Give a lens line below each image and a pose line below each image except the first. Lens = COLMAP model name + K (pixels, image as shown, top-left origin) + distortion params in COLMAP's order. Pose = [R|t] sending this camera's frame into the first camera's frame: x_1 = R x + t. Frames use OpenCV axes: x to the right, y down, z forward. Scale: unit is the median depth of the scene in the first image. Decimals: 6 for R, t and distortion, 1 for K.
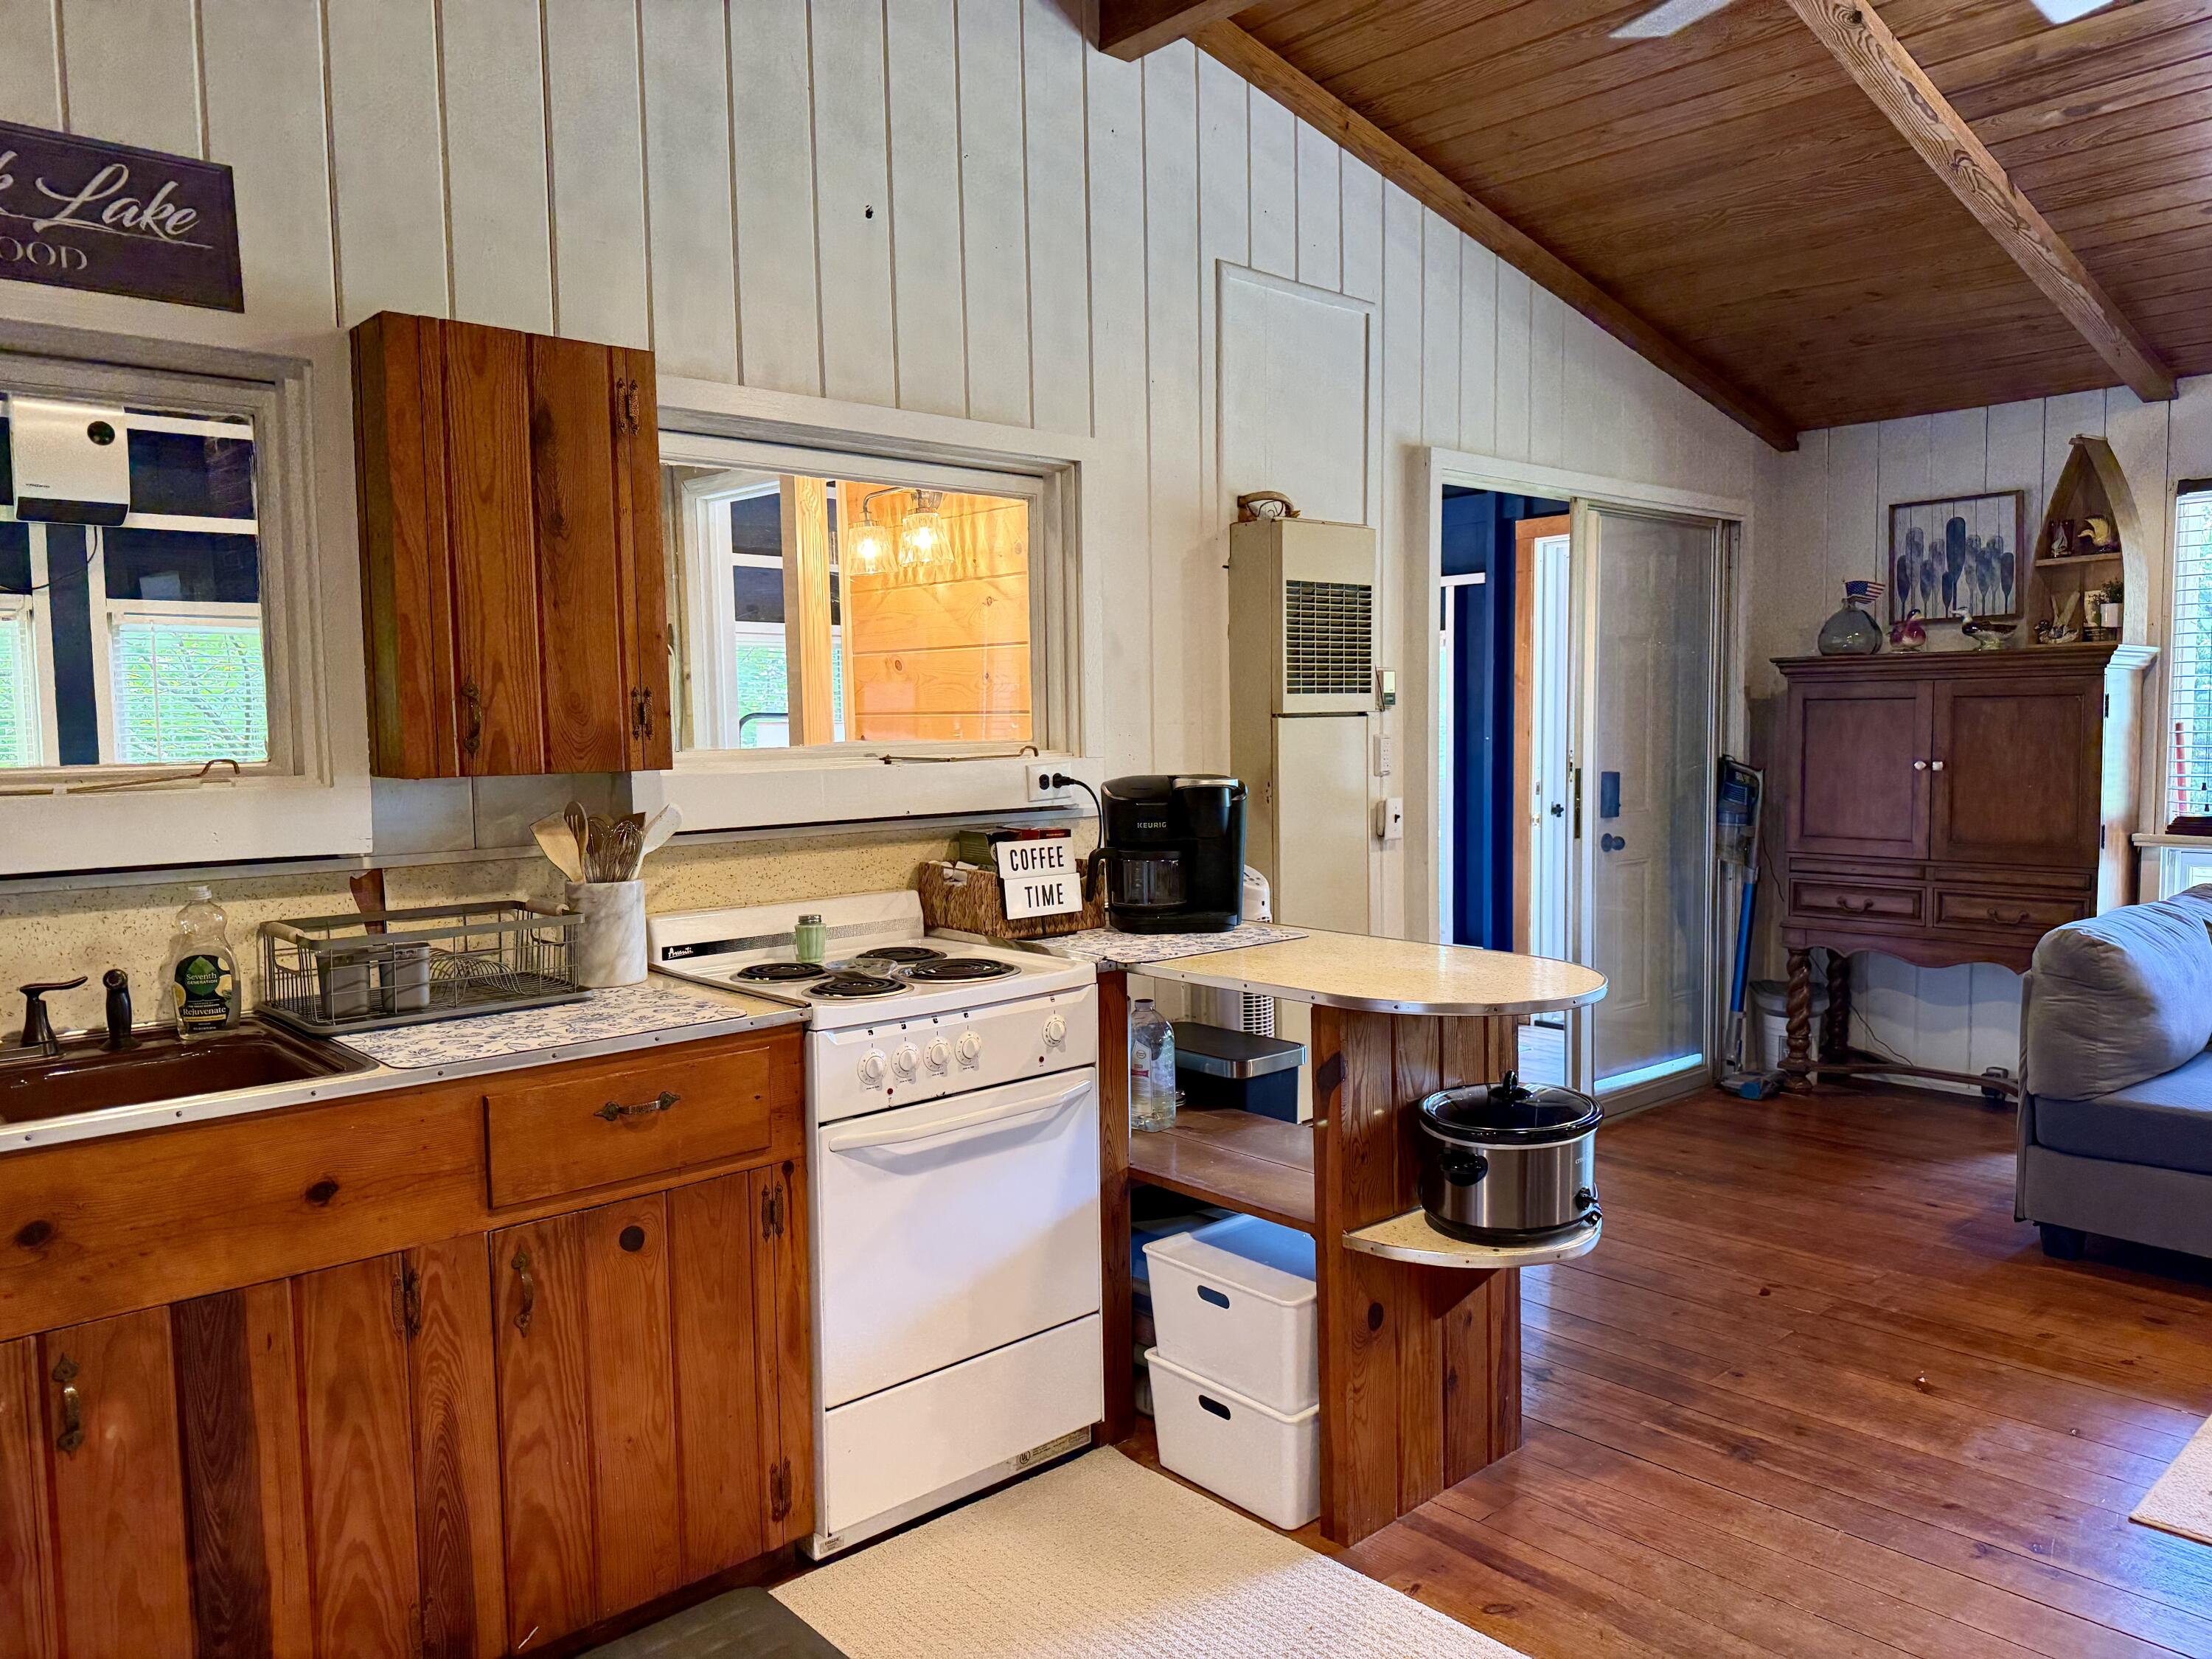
lens RADIAL K [[1554.2, 0, 1108.3], [0, 1554.2, 821.6], [0, 0, 1]] dist [0.009262, -0.003309]
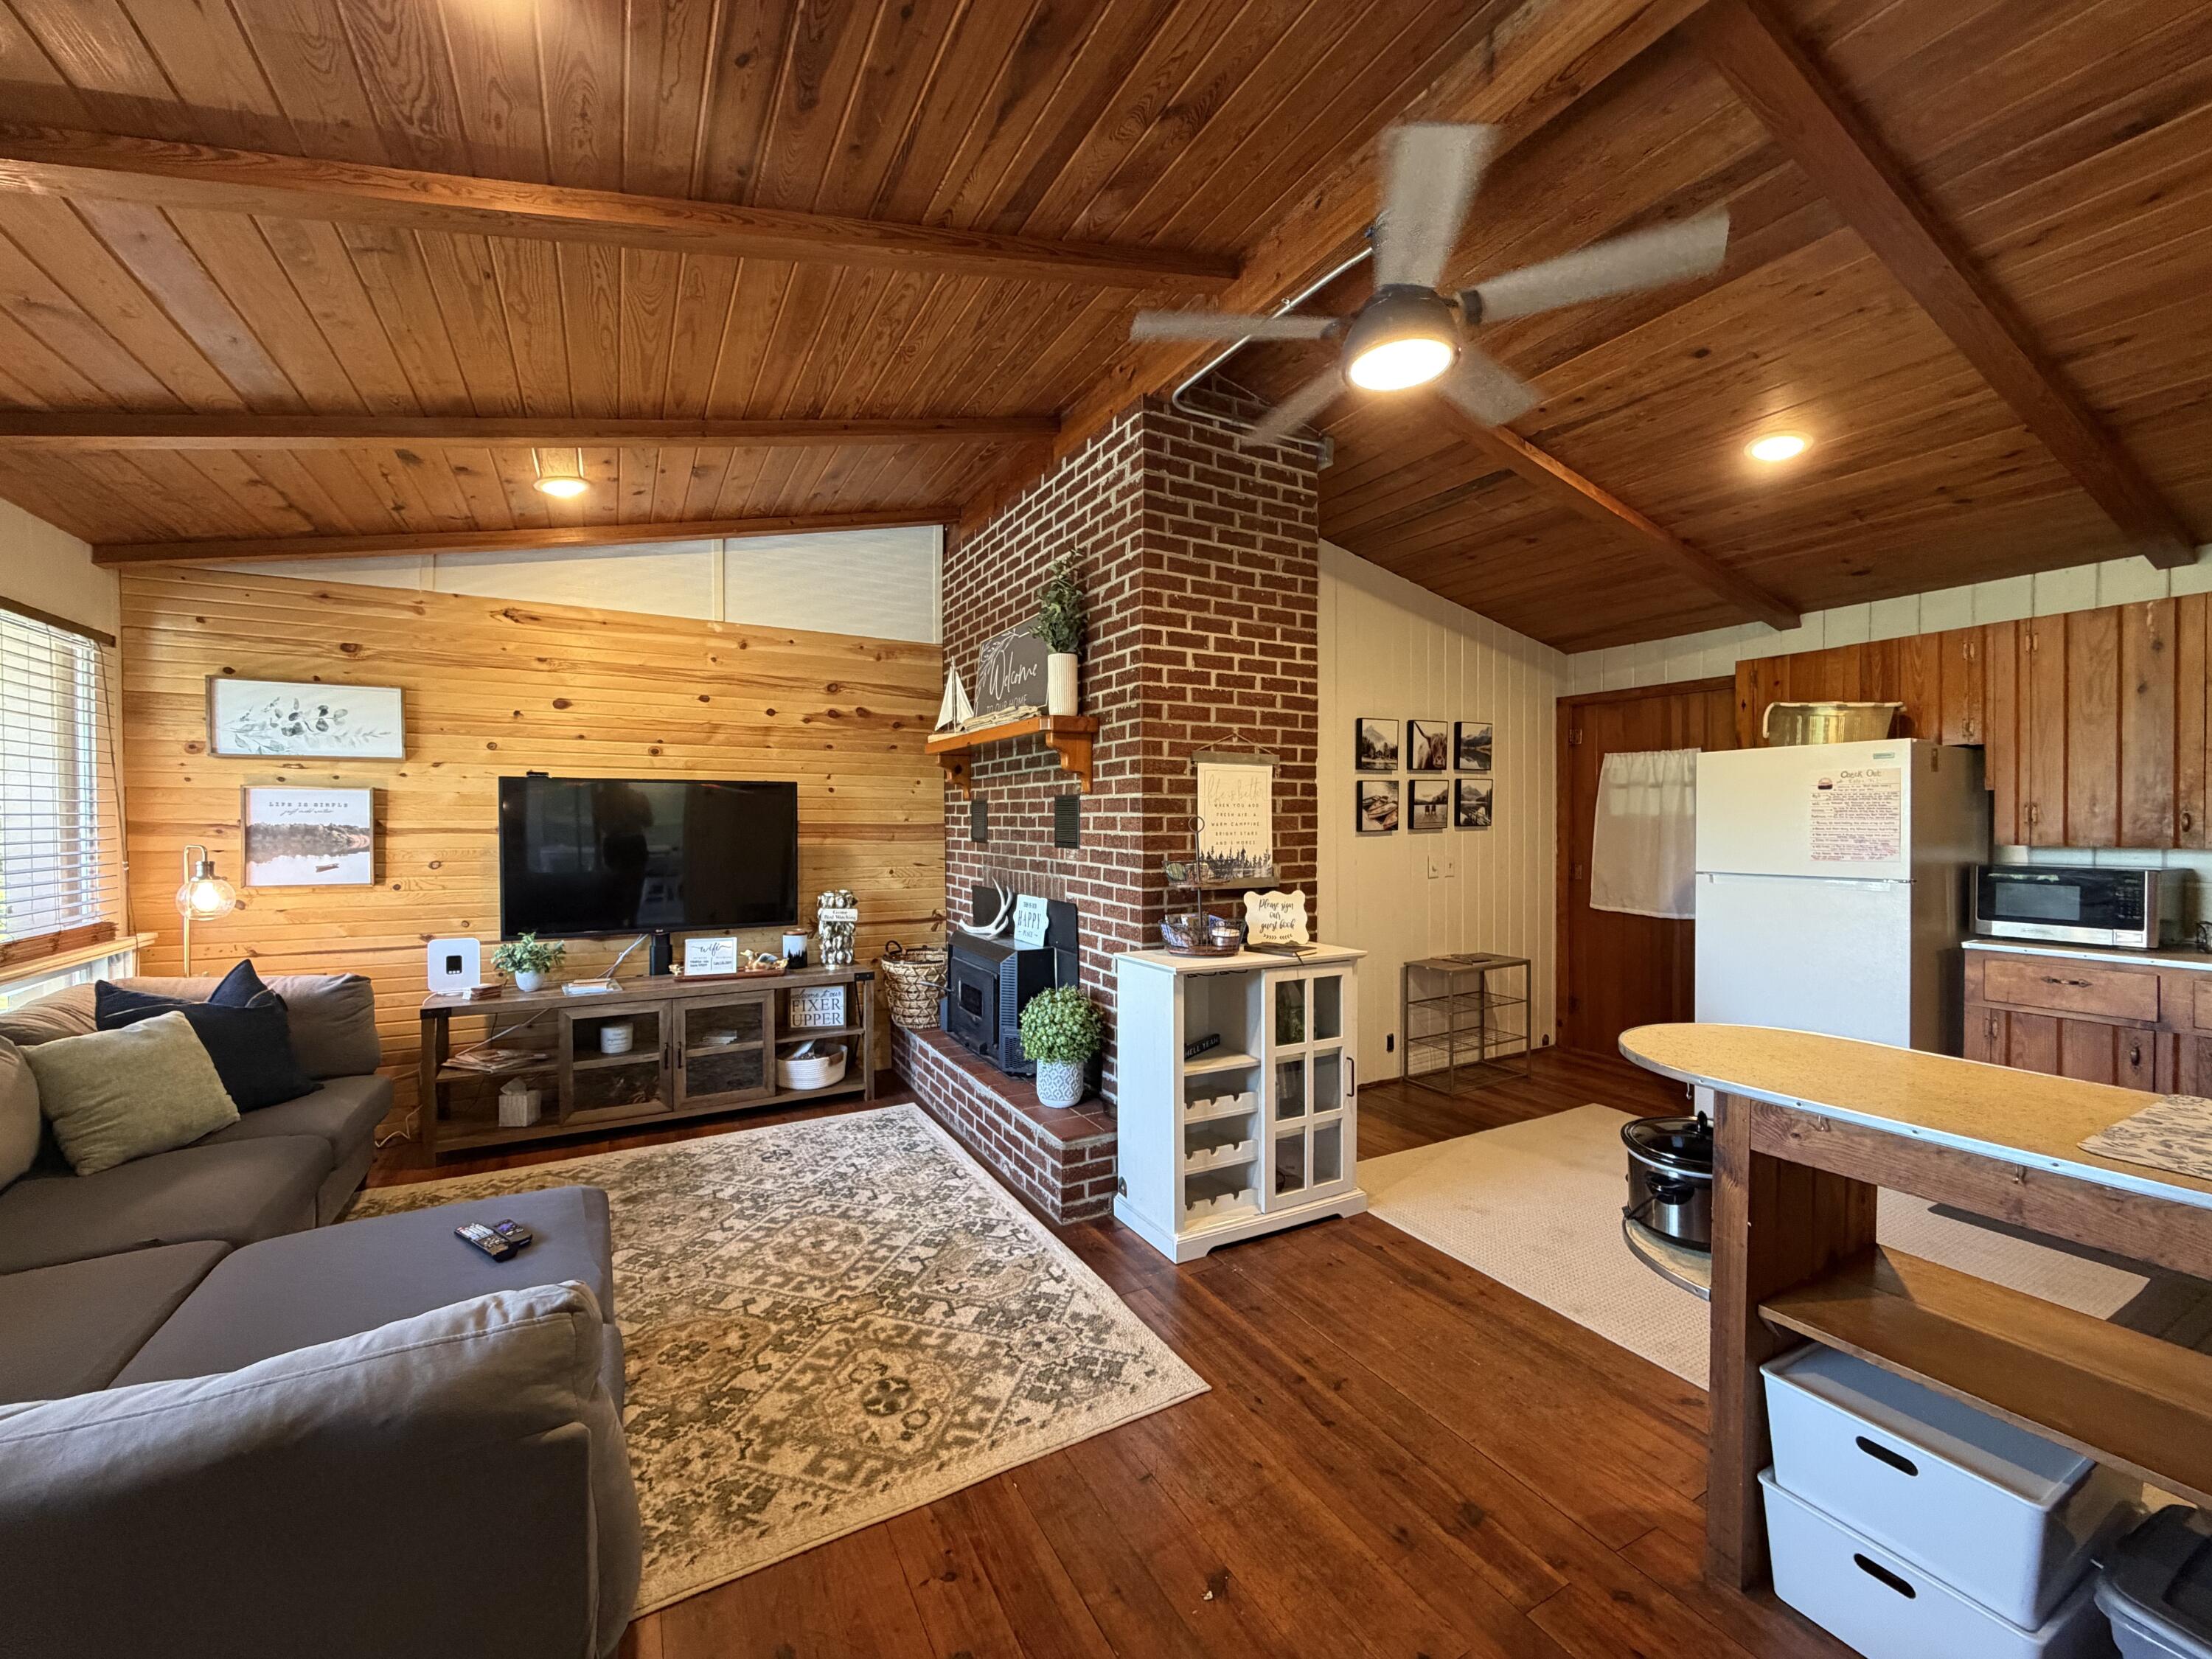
lens RADIAL K [[875.0, 0, 1096.7], [0, 875.0, 829.1], [0, 0, 1]] dist [-0.000475, -0.000021]
pose [[-0.974254, 0.008881, 0.225280, 0.559912], [0.025214, 0.997248, 0.069726, -0.121792], [-0.224041, 0.073611, -0.971796, 1.732759]]
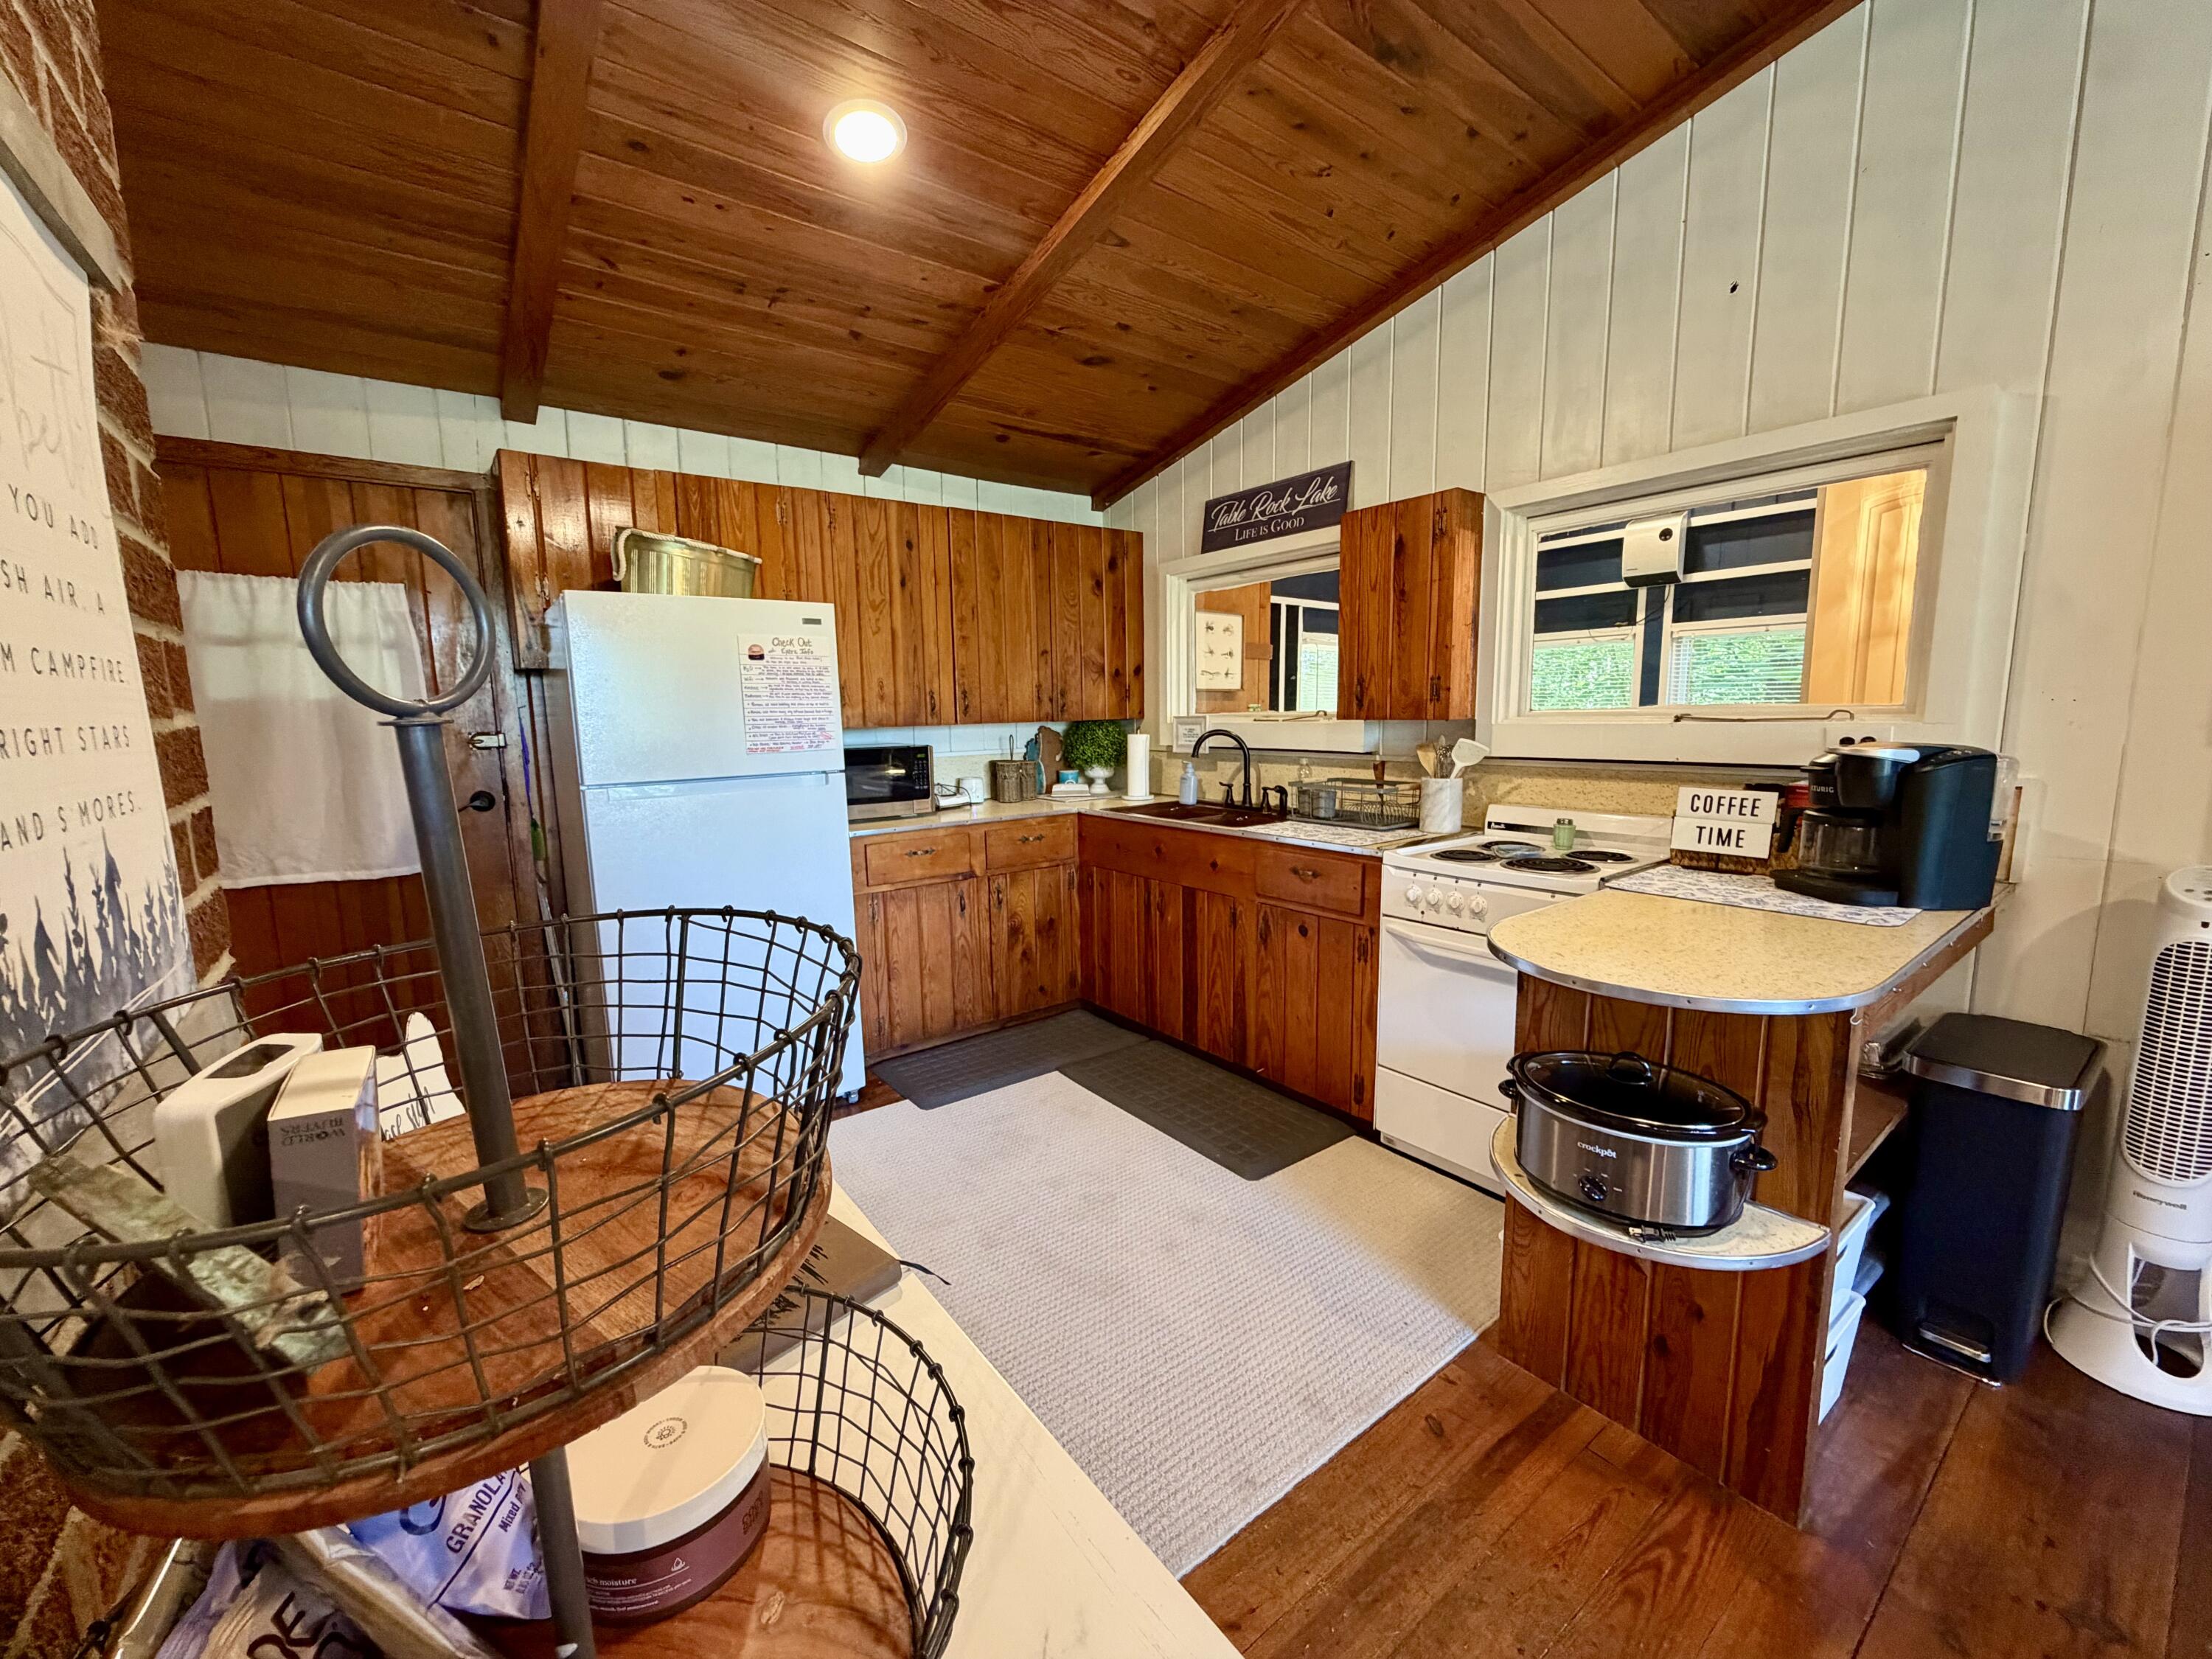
lens RADIAL K [[875.0, 0, 1102.7], [0, 875.0, 832.6], [0, 0, 1]] dist [-0.000475, -0.000021]
pose [[-0.091535, 0.154829, -0.983692, 0.776276], [-0.050873, 0.985822, 0.159898, -0.046020], [0.994502, 0.064679, -0.082361, 0.677990]]
